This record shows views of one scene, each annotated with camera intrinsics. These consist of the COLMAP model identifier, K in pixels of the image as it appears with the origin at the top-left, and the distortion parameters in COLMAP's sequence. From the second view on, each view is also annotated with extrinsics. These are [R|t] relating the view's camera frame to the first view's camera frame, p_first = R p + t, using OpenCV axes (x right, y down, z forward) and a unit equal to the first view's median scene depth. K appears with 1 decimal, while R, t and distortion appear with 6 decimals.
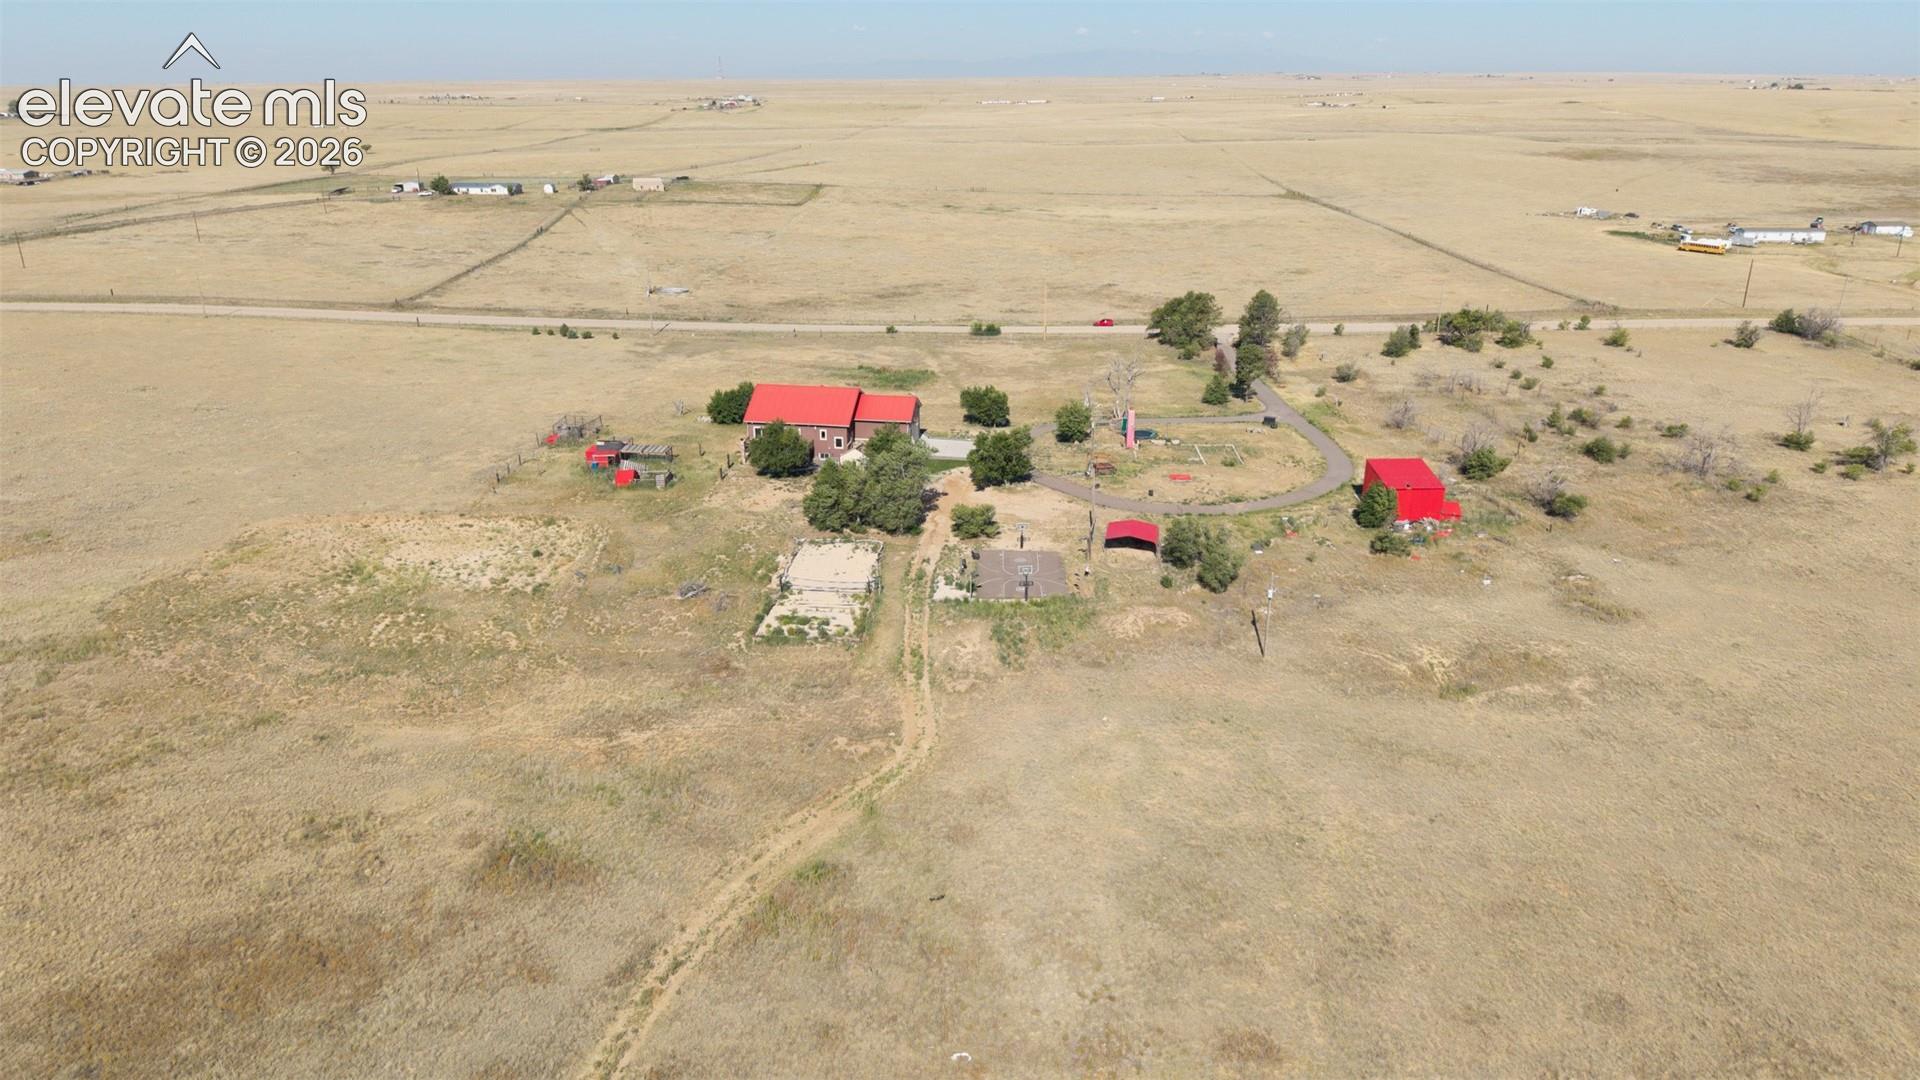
lens RADIAL K [[1271.0, 0, 960.0], [0, 1271.0, 540.0], [0, 0, 1]] dist [0.054073, -0.093676]
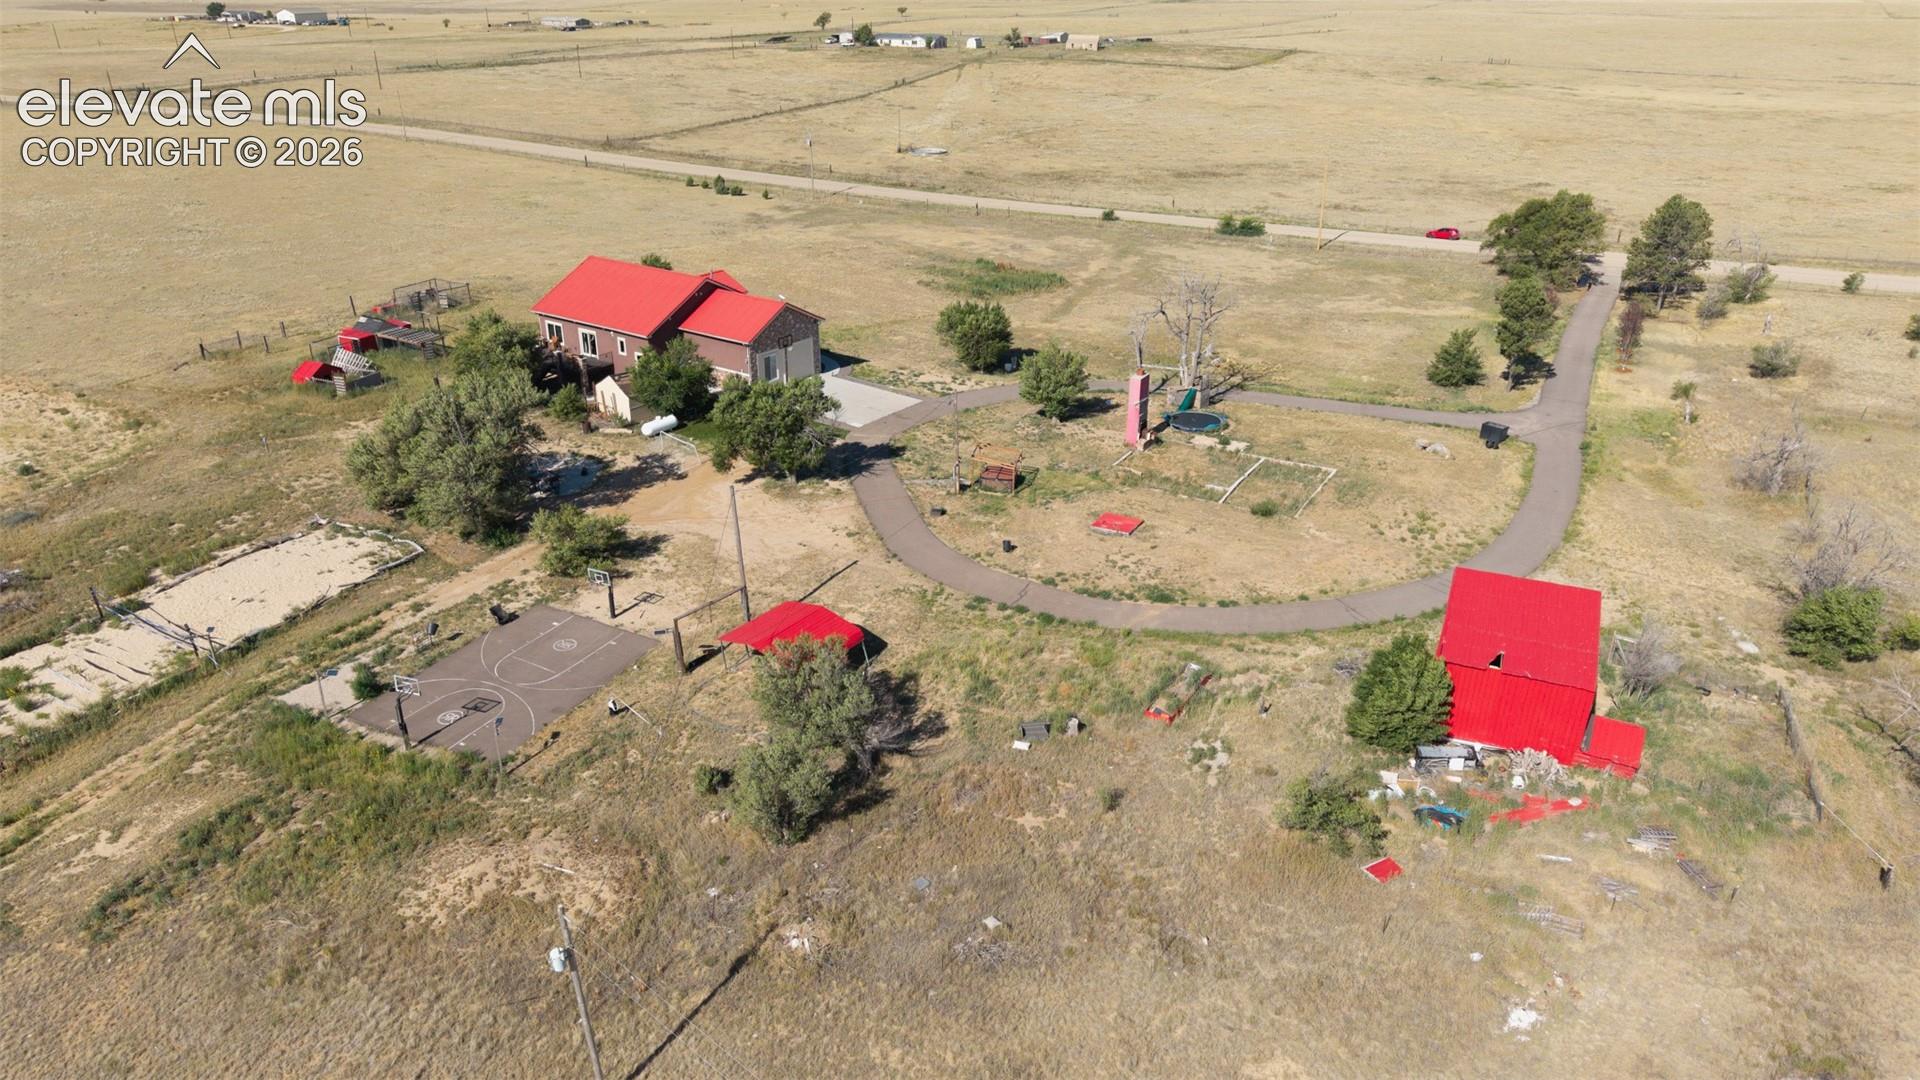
lens RADIAL K [[1271.0, 0, 960.0], [0, 1271.0, 540.0], [0, 0, 1]] dist [0.054073, -0.093676]
pose [[0.891742, 0.187513, -0.411869, 0.208929], [-0.155872, 0.981694, 0.109459, -0.056199], [0.424854, -0.033411, 0.904645, 0.335918]]
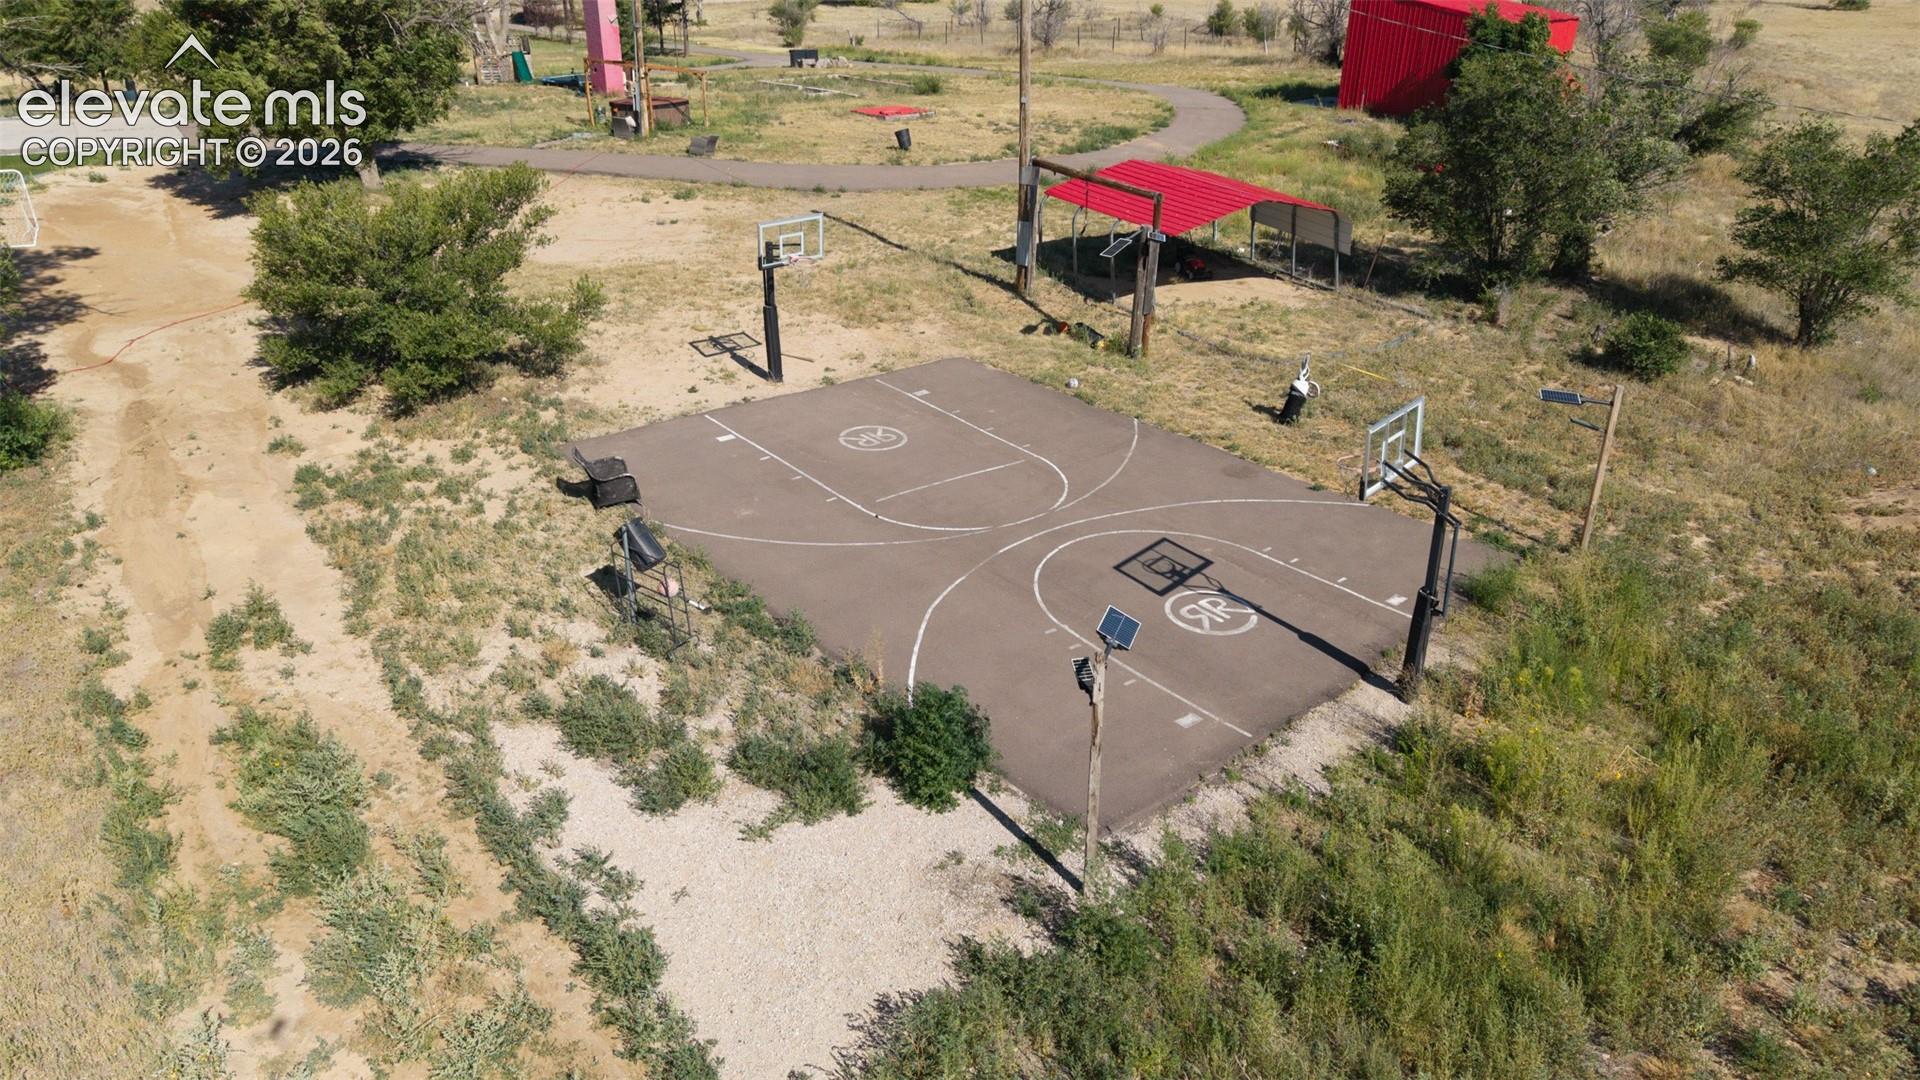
lens RADIAL K [[1335.5, 0, 943.1], [0, 1335.5, 542.1], [0, 0, 1]] dist [0.030040, -0.060185]
pose [[0.767628, -0.280478, 0.576263, -0.024790], [0.231710, 0.959787, 0.158490, 0.002298], [-0.597543, 0.011865, 0.801749, 0.470814]]
